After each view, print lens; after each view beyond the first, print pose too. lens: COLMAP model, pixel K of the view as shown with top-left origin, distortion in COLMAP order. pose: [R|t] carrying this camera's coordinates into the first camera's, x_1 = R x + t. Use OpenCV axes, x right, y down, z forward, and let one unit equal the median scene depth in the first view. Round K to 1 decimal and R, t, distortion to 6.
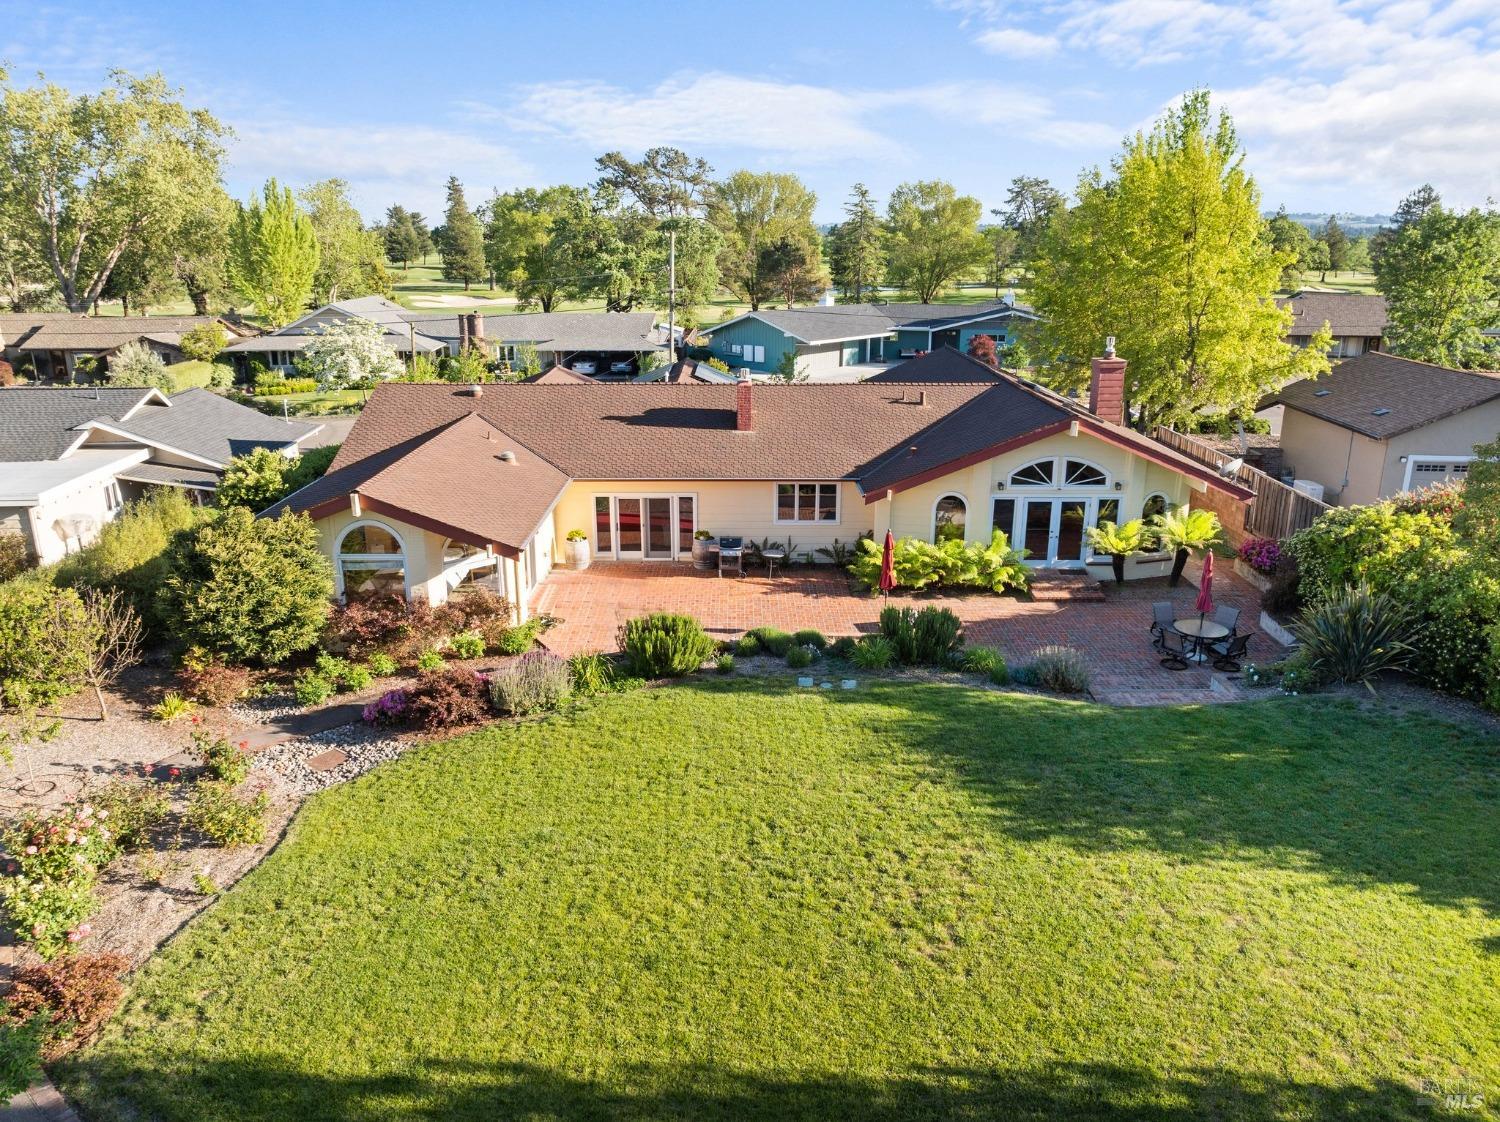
lens RADIAL K [[1066.3, 0, 750.0], [0, 1066.3, 561.0], [0, 0, 1]] dist [-0.115765, -0.002808]
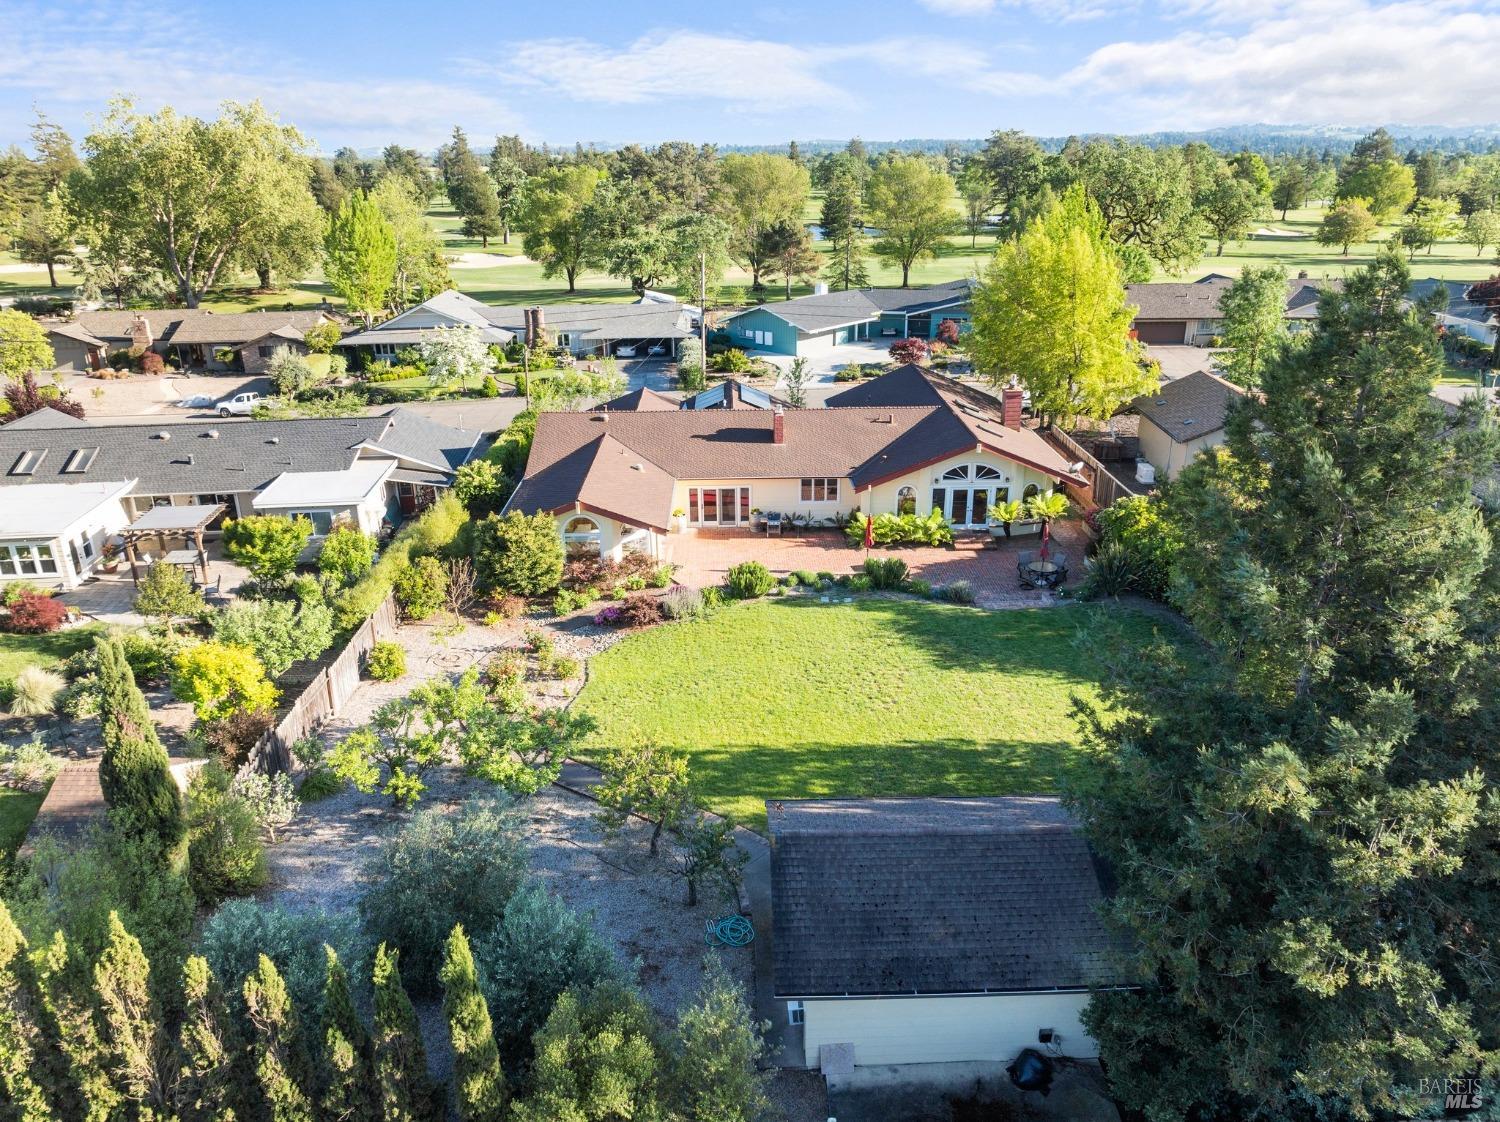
lens RADIAL K [[1051.2, 0, 745.6], [0, 1051.2, 509.3], [0, 0, 1]] dist [-0.154612, -0.000416]
pose [[0.999894, -0.014384, 0.002458, -0.067362], [0.014327, 0.999653, 0.022085, -0.066508], [-0.002775, -0.022047, 0.999753, -0.638320]]
